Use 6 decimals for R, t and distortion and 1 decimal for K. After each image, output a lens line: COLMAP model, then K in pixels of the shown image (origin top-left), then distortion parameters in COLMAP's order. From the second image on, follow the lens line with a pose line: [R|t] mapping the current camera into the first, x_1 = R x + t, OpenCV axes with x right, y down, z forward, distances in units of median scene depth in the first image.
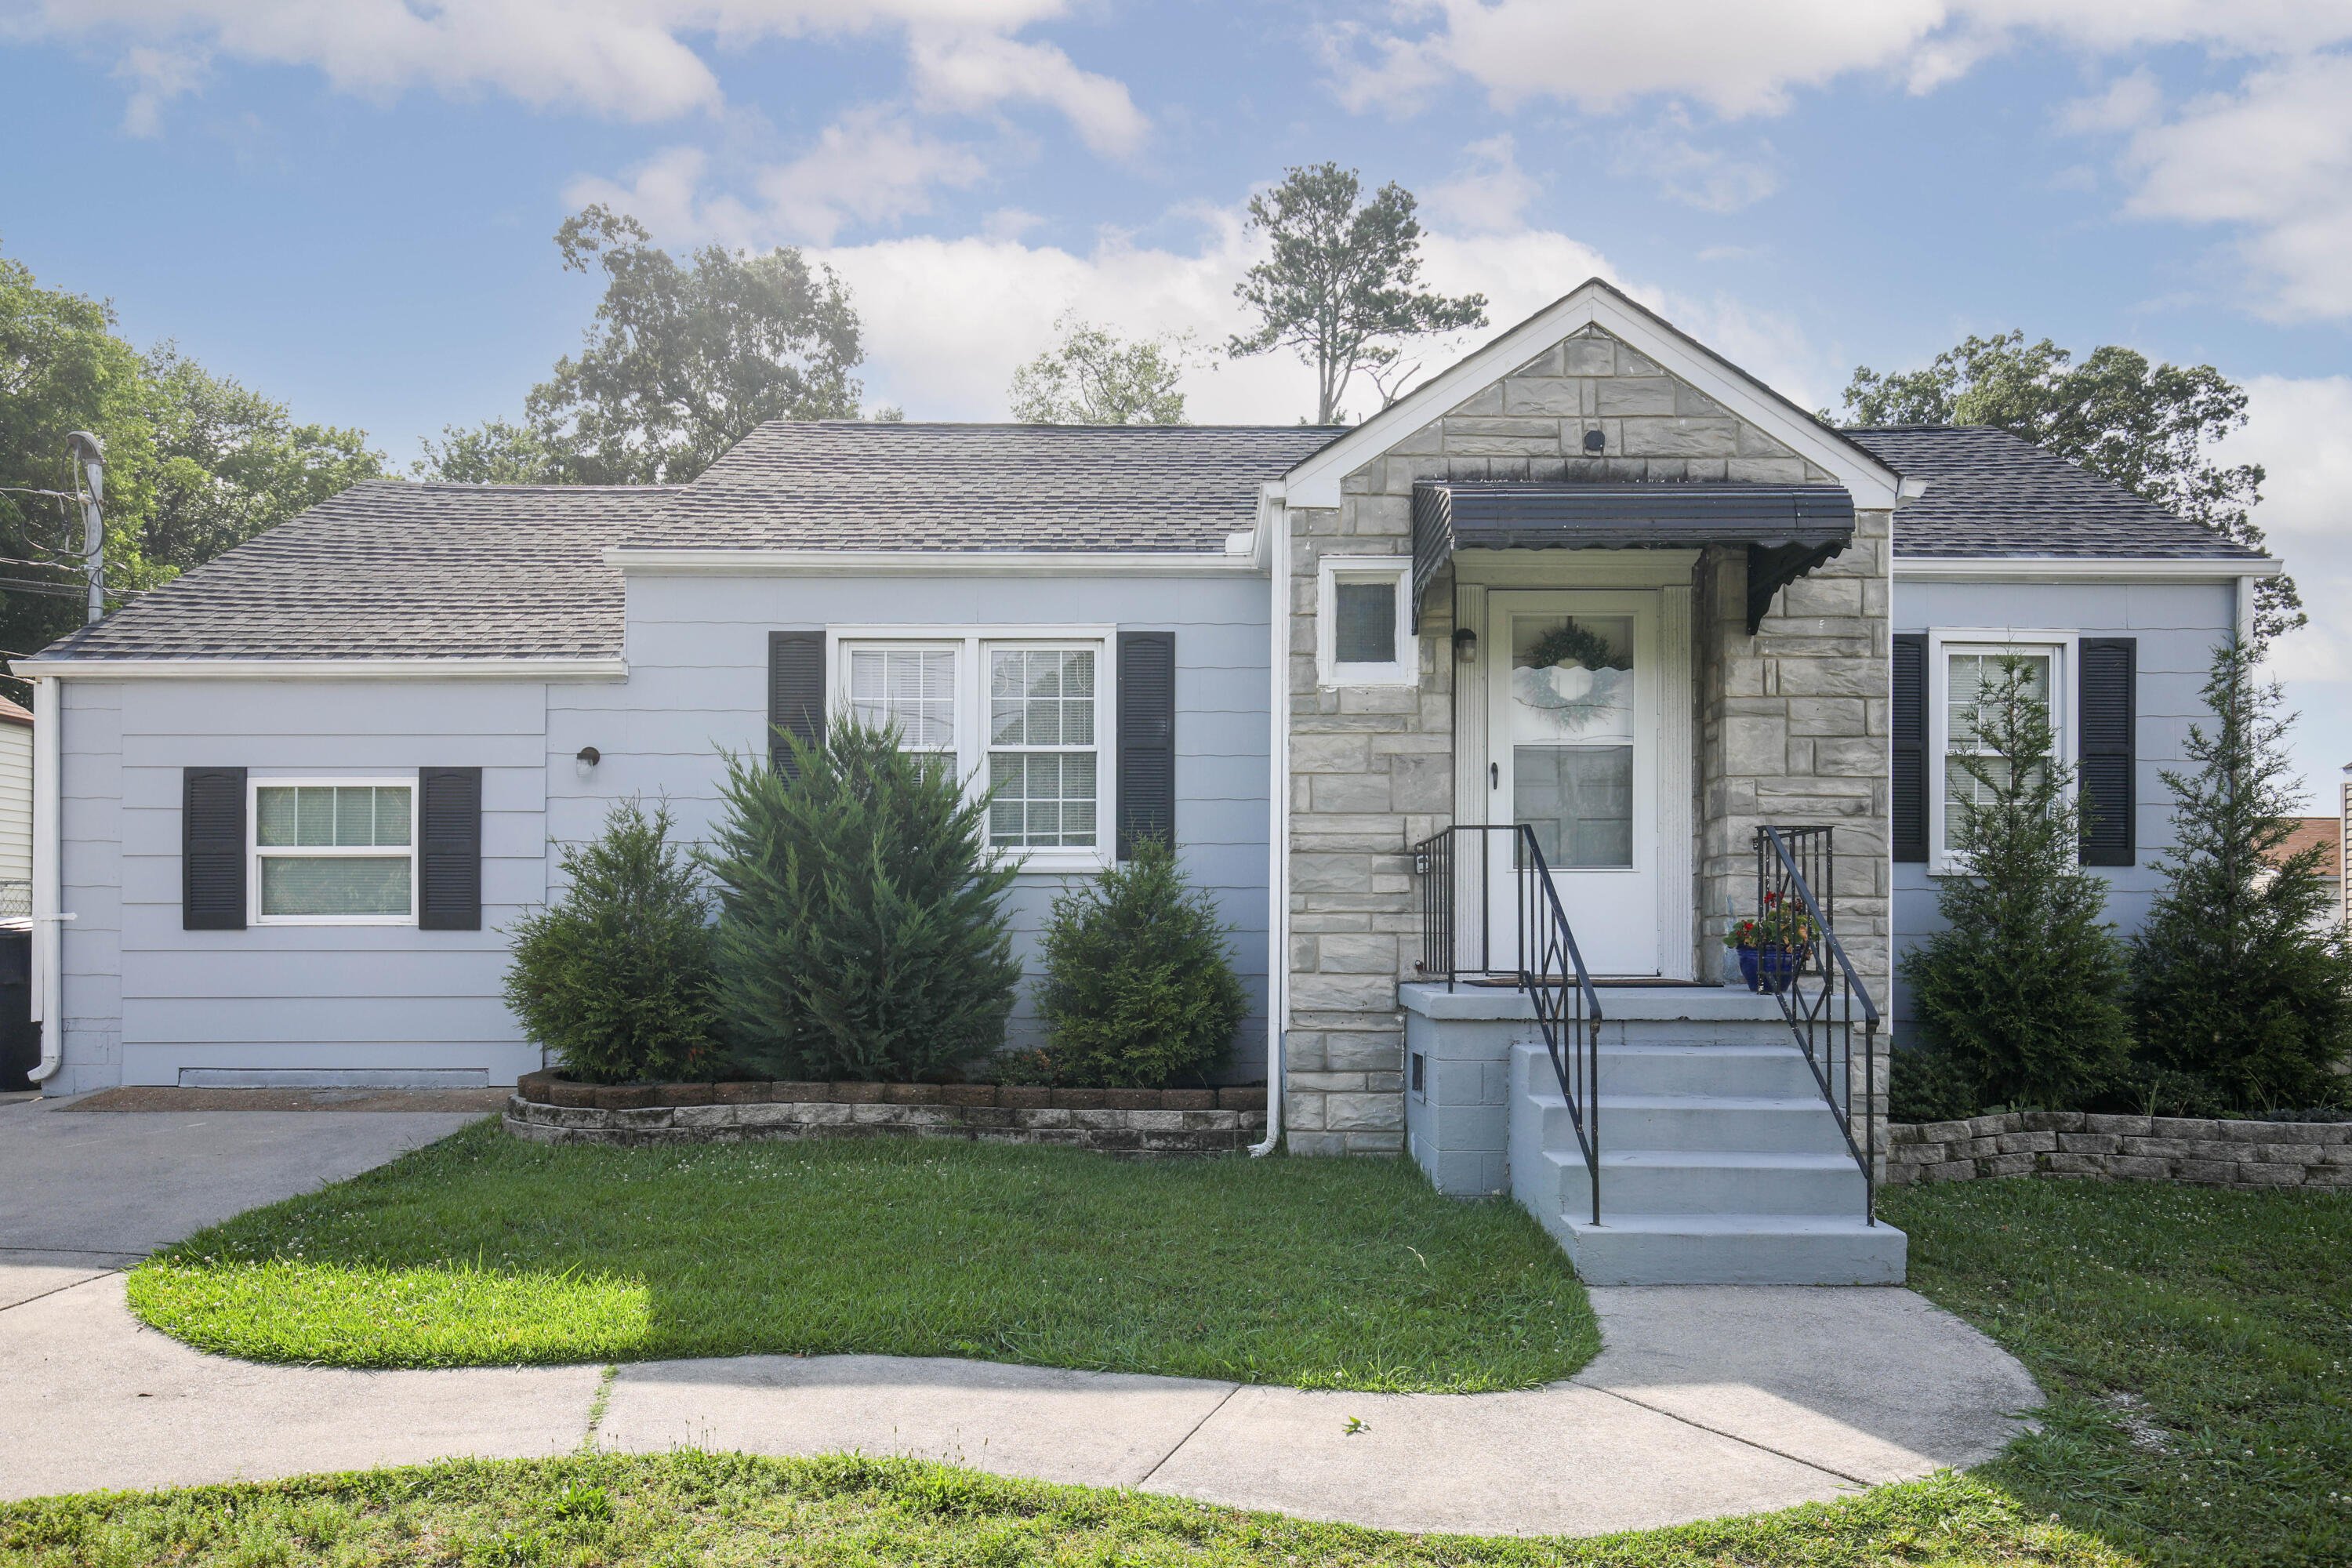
lens RADIAL K [[1692.2, 0, 1255.4], [0, 1692.2, 907.8], [0, 0, 1]] dist [-0.004569, 0.004421]
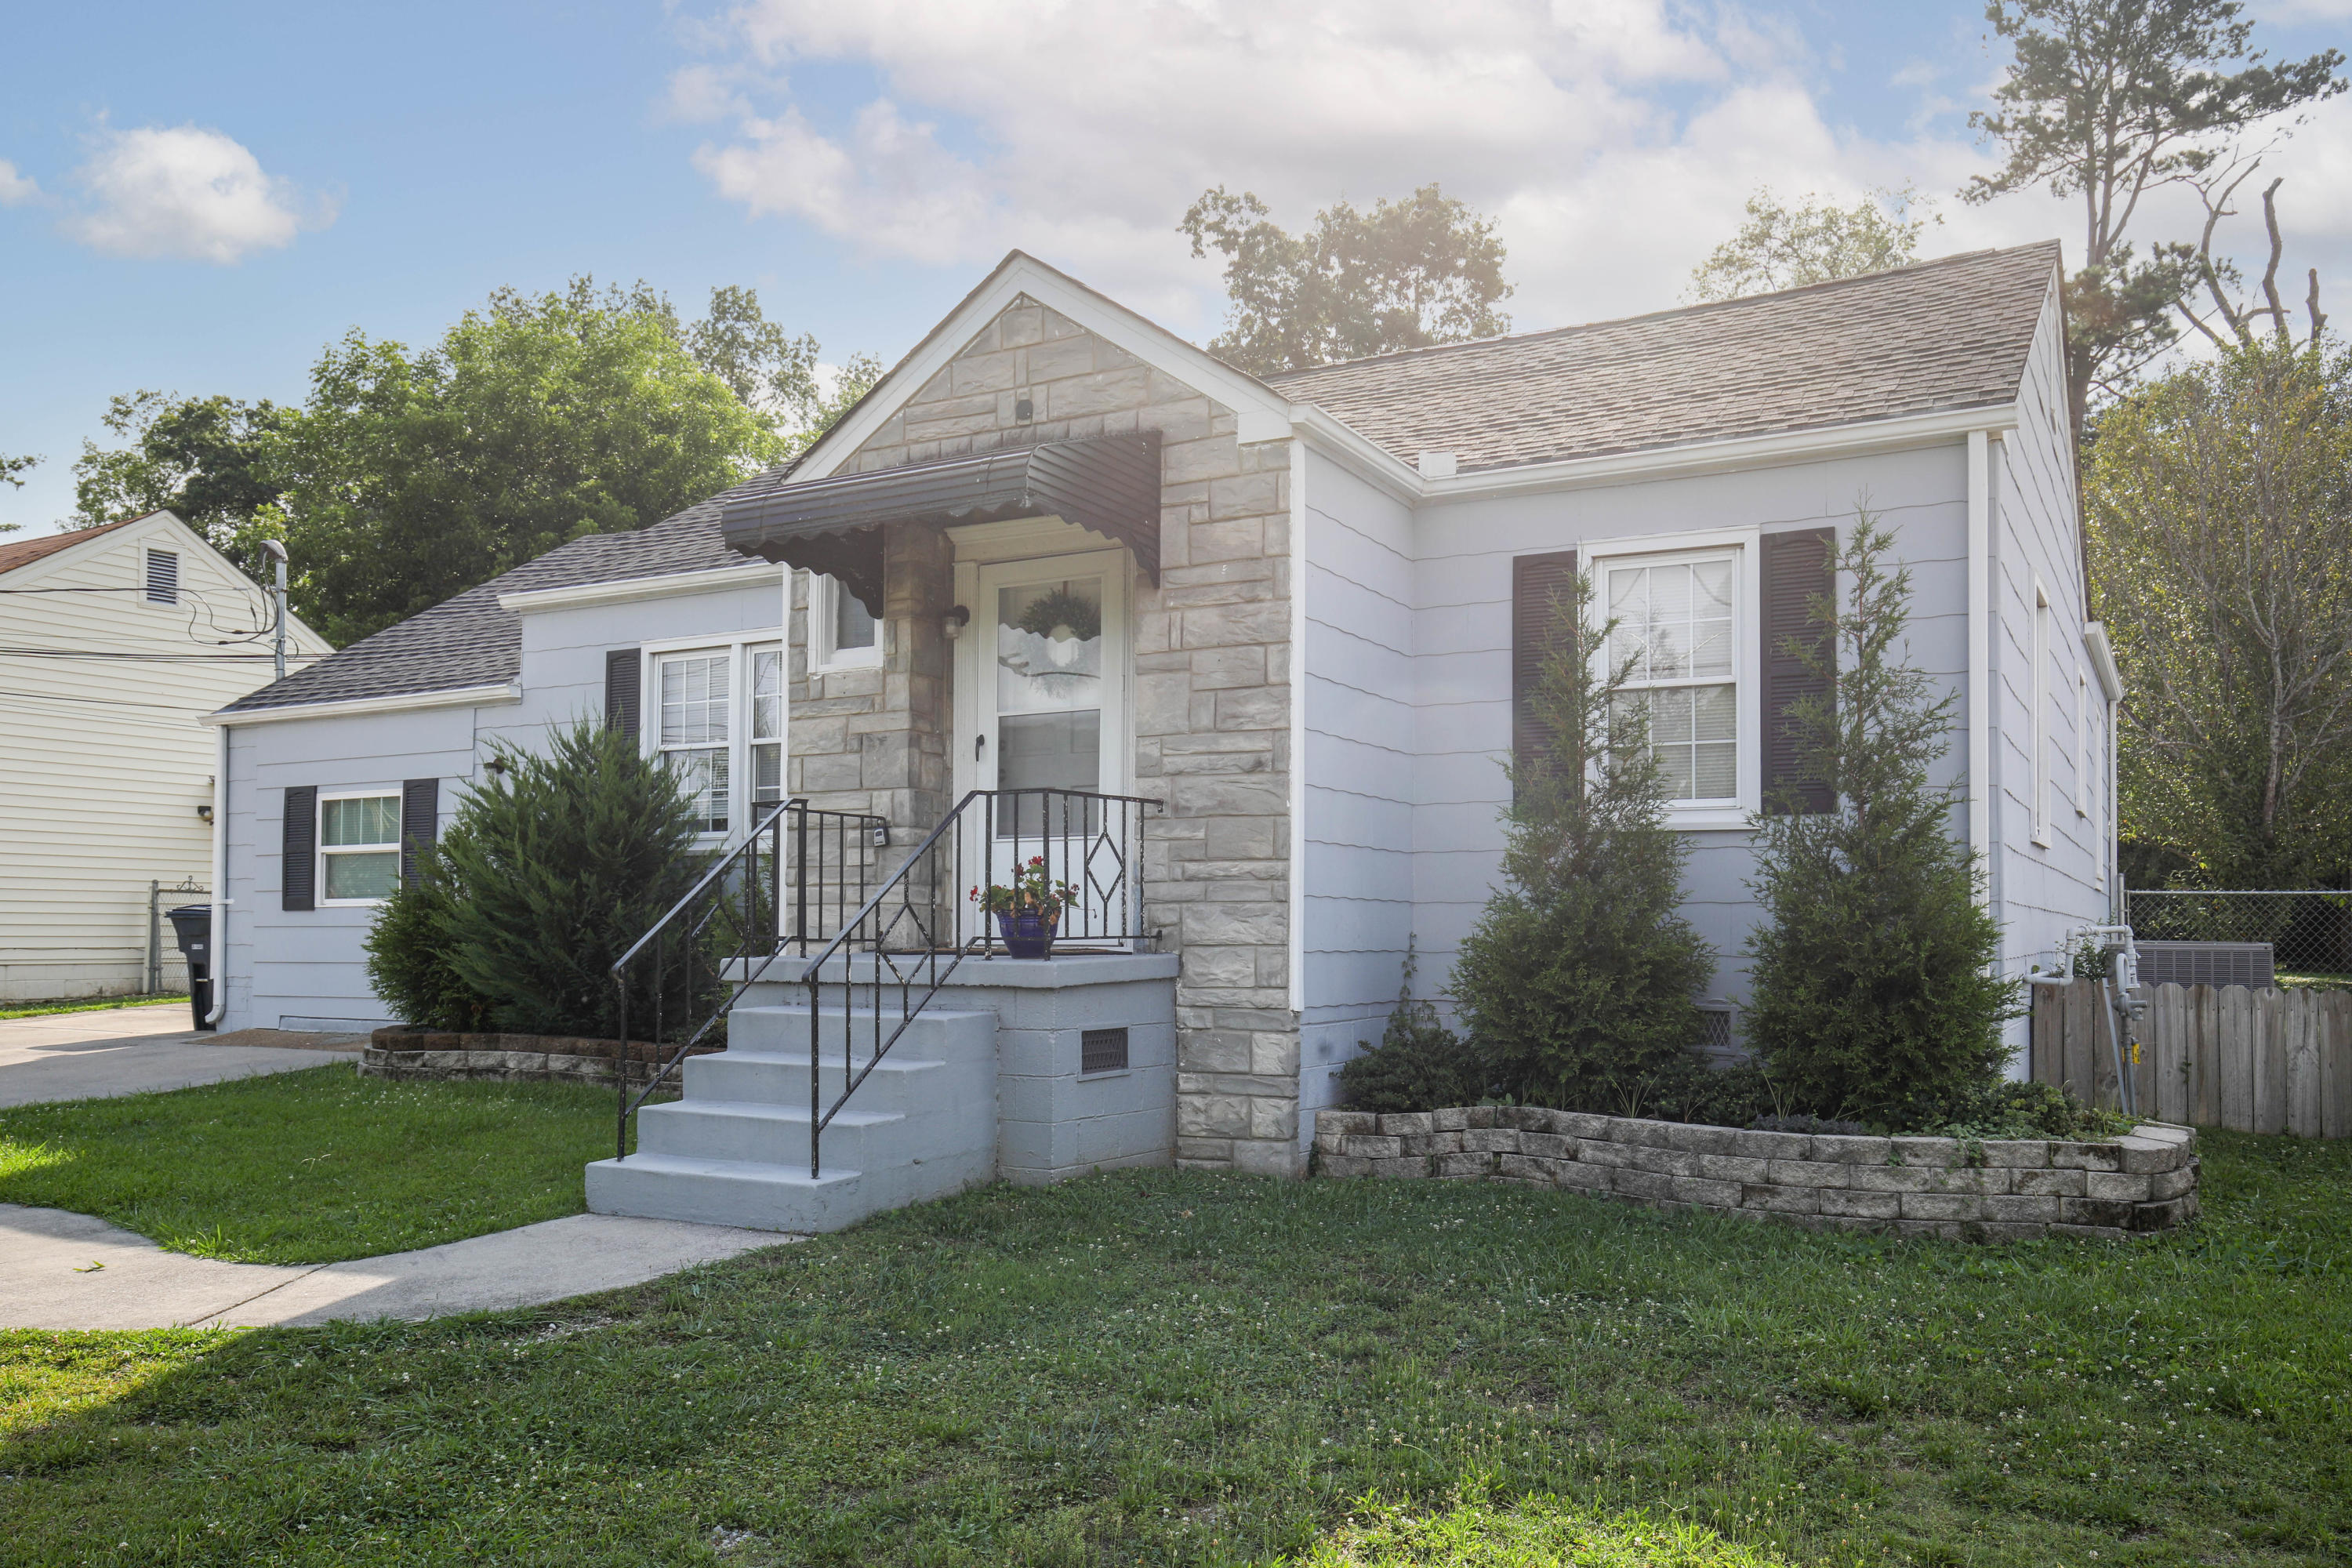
lens RADIAL K [[1961.6, 0, 1172.7], [0, 1961.6, 831.4], [0, 0, 1]] dist [0.011068, 0.010095]
pose [[0.852037, -0.028542, -0.522703, 0.855470], [0.011130, 0.999274, -0.036423, 0.016175], [0.523363, 0.025216, 0.851736, 0.061920]]
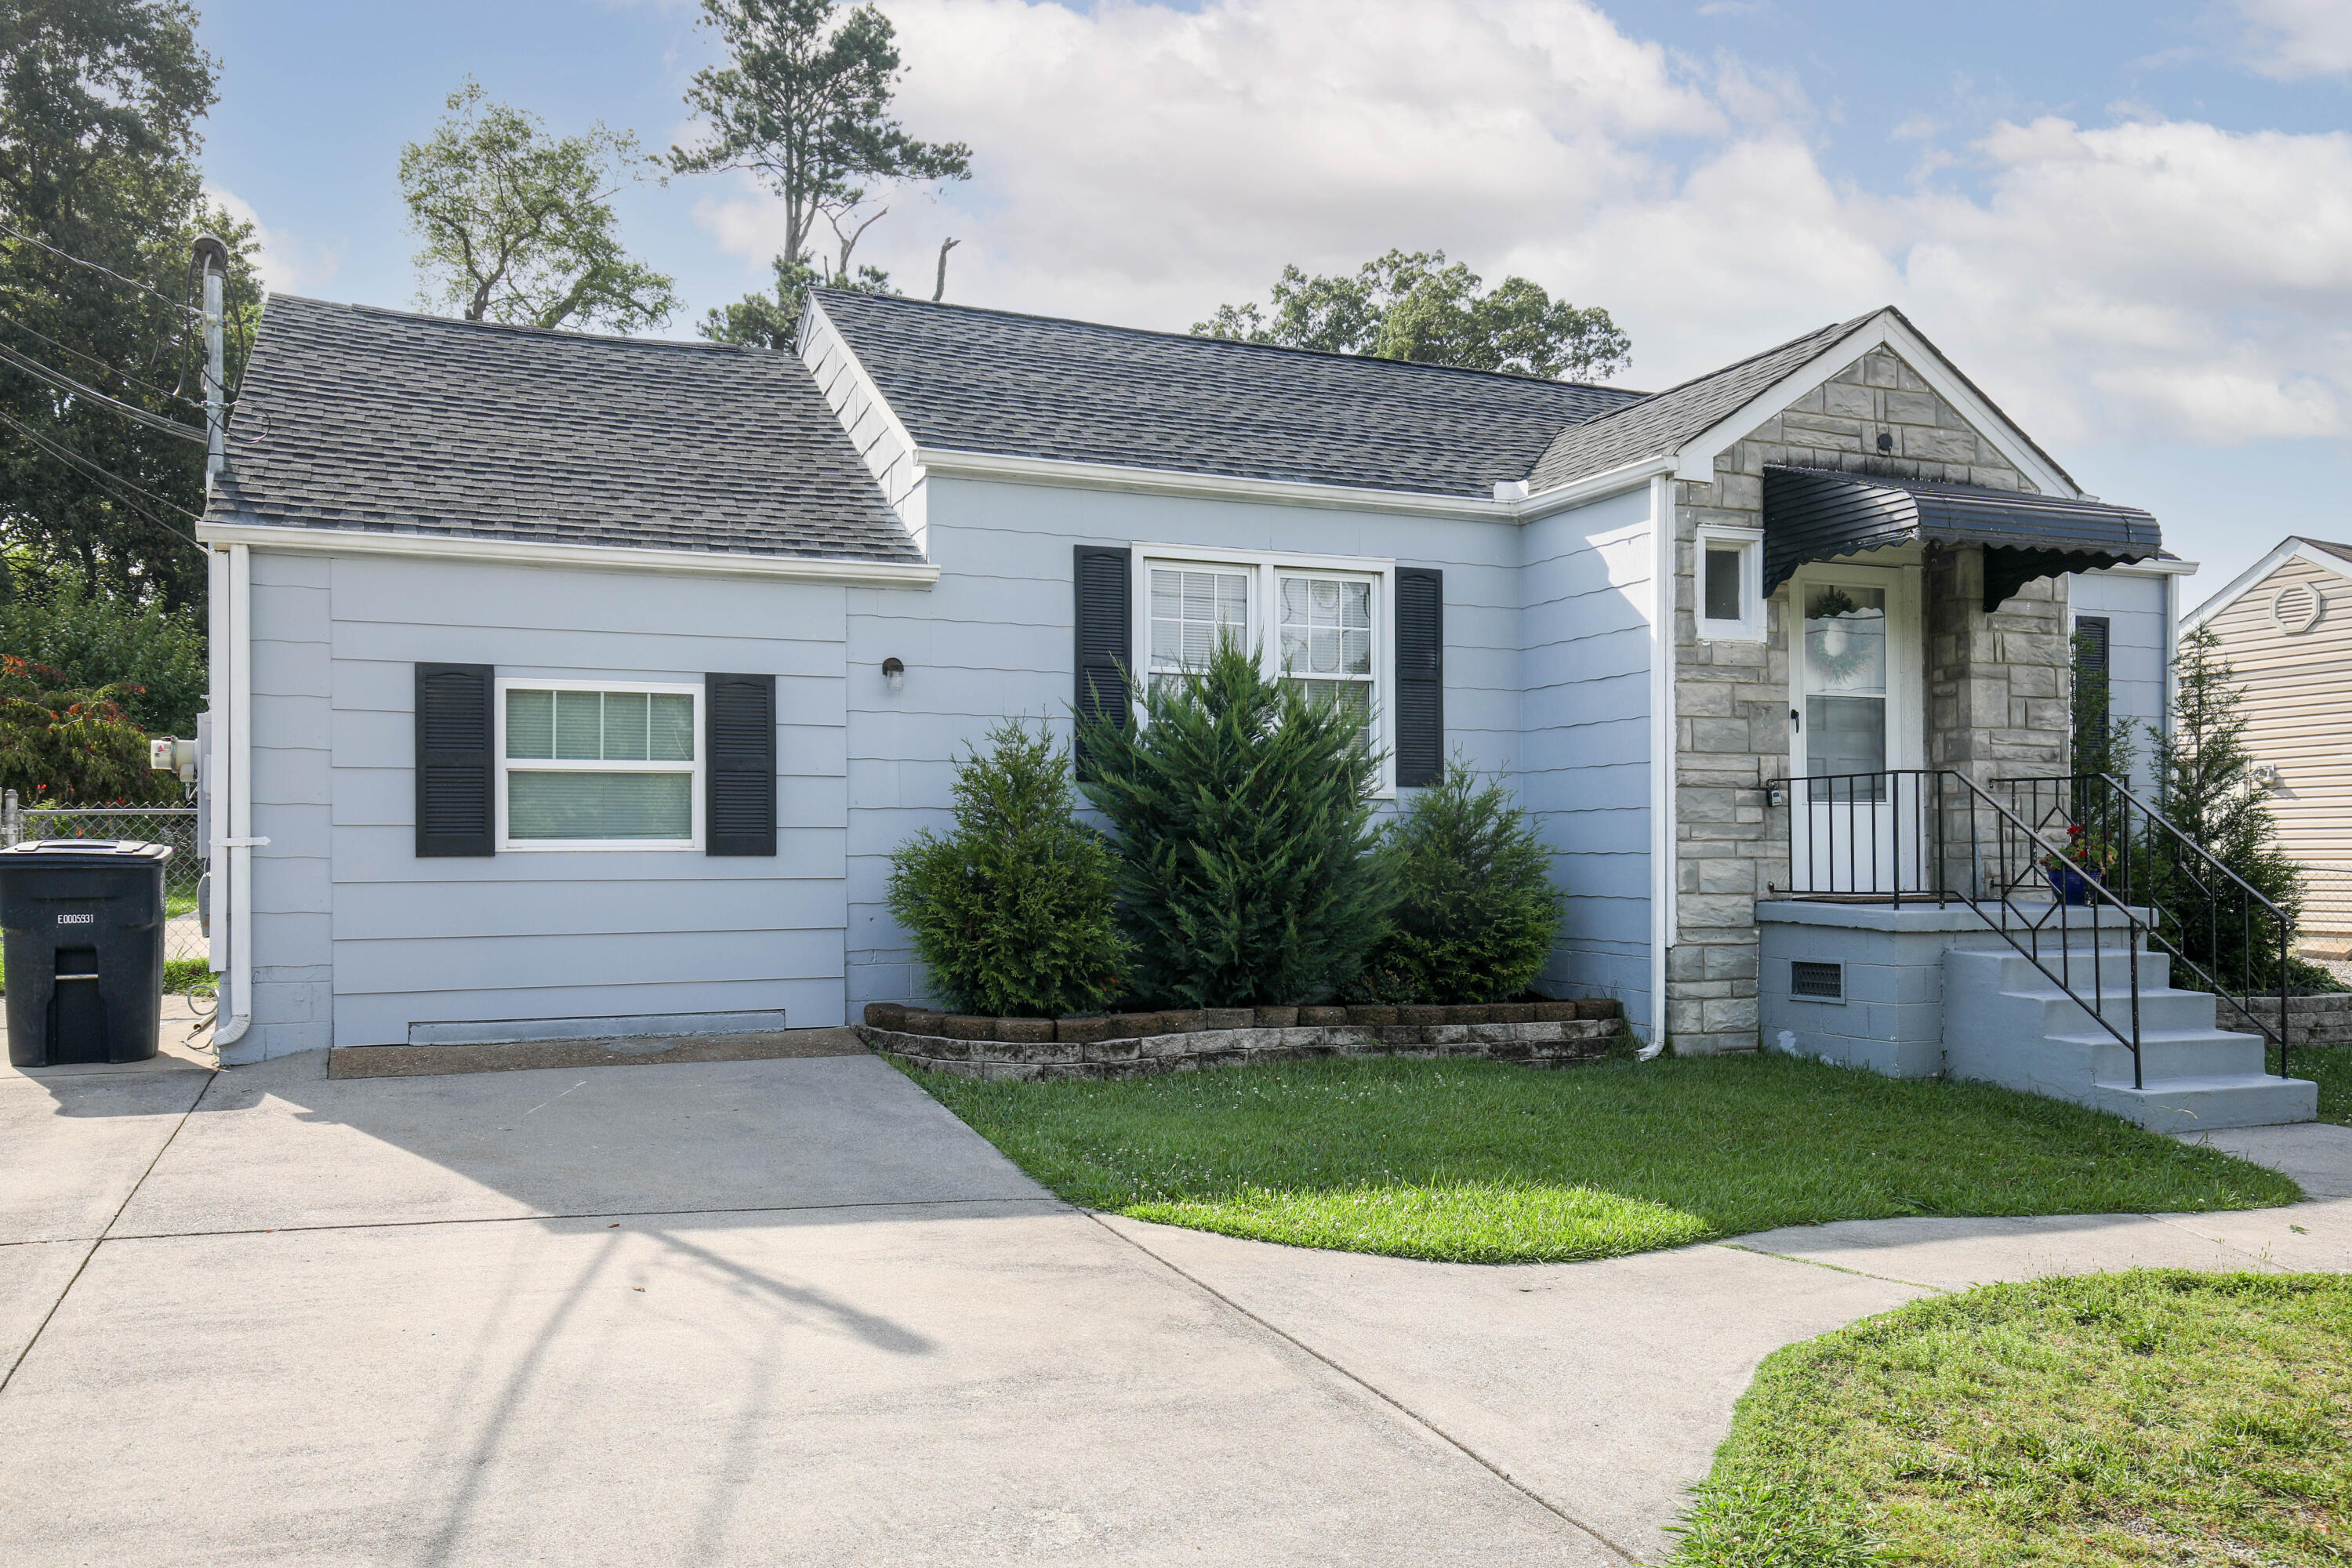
lens RADIAL K [[1883.3, 0, 1310.7], [0, 1883.3, 793.1], [0, 0, 1]] dist [0.005474, 0.008004]
pose [[0.912069, 0.009927, 0.409917, -0.691144], [-0.006263, 0.999928, -0.010280, -0.013432], [-0.409989, 0.006809, 0.912065, -0.038686]]
